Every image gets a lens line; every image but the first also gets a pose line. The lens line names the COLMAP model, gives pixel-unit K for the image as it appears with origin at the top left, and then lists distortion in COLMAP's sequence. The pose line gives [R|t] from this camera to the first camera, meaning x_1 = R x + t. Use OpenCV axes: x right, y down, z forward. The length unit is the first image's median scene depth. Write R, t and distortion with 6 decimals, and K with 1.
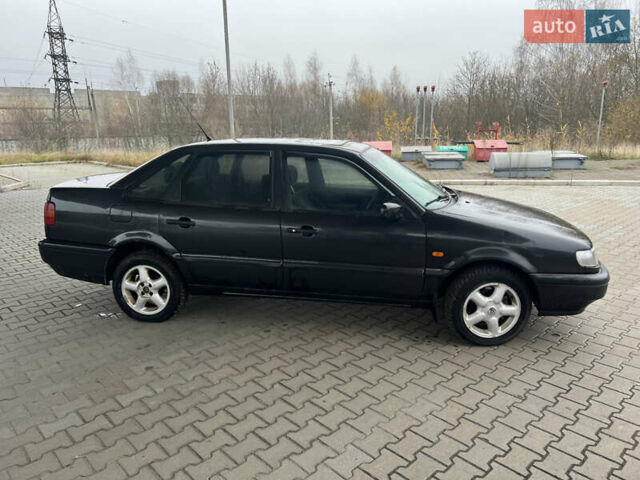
lens RADIAL K [[484.8, 0, 319.1], [0, 484.8, 235.0], [0, 0, 1]] dist [0.054209, -0.058416]
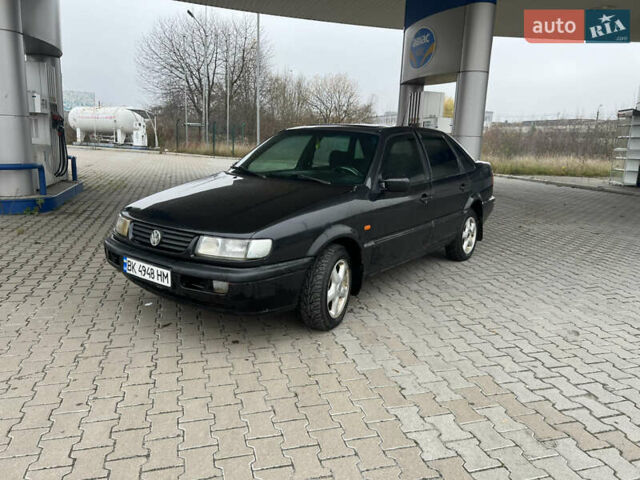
lens RADIAL K [[484.8, 0, 319.1], [0, 484.8, 235.0], [0, 0, 1]] dist [0.054209, -0.058416]
pose [[-0.467123, 0.169485, -0.867797, 1.297953], [-0.236078, 0.921920, 0.307133, -0.356579], [0.852094, 0.348337, -0.390638, 1.820781]]
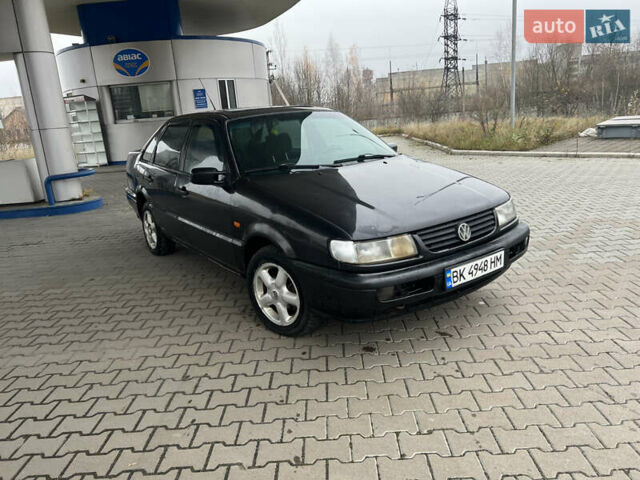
lens RADIAL K [[484.8, 0, 319.1], [0, 484.8, 235.0], [0, 0, 1]] dist [0.054209, -0.058416]
pose [[0.708222, 0.130106, -0.693898, 1.038262], [-0.092937, 0.991500, 0.091052, -0.041221], [0.699846, 0.000004, 0.714293, 0.439915]]
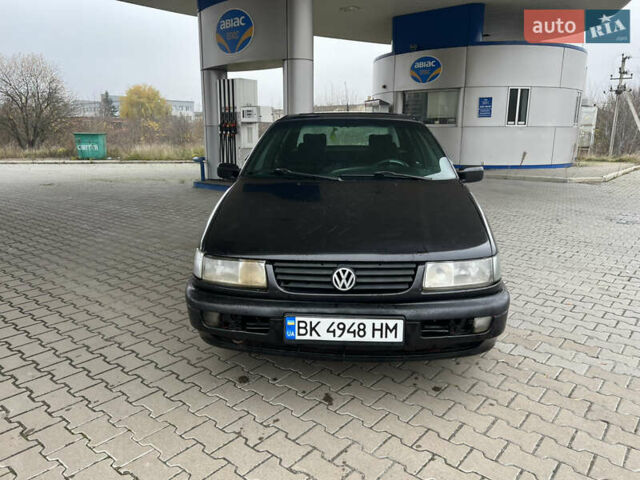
lens RADIAL K [[485.3, 0, 320.0], [0, 485.3, 240.0], [0, 0, 1]] dist [0.055302, -0.058043]
pose [[0.113775, 0.224144, -0.967892, 1.242055], [-0.234777, 0.952691, 0.193026, -0.158407], [0.965368, 0.205278, 0.161016, 1.054429]]
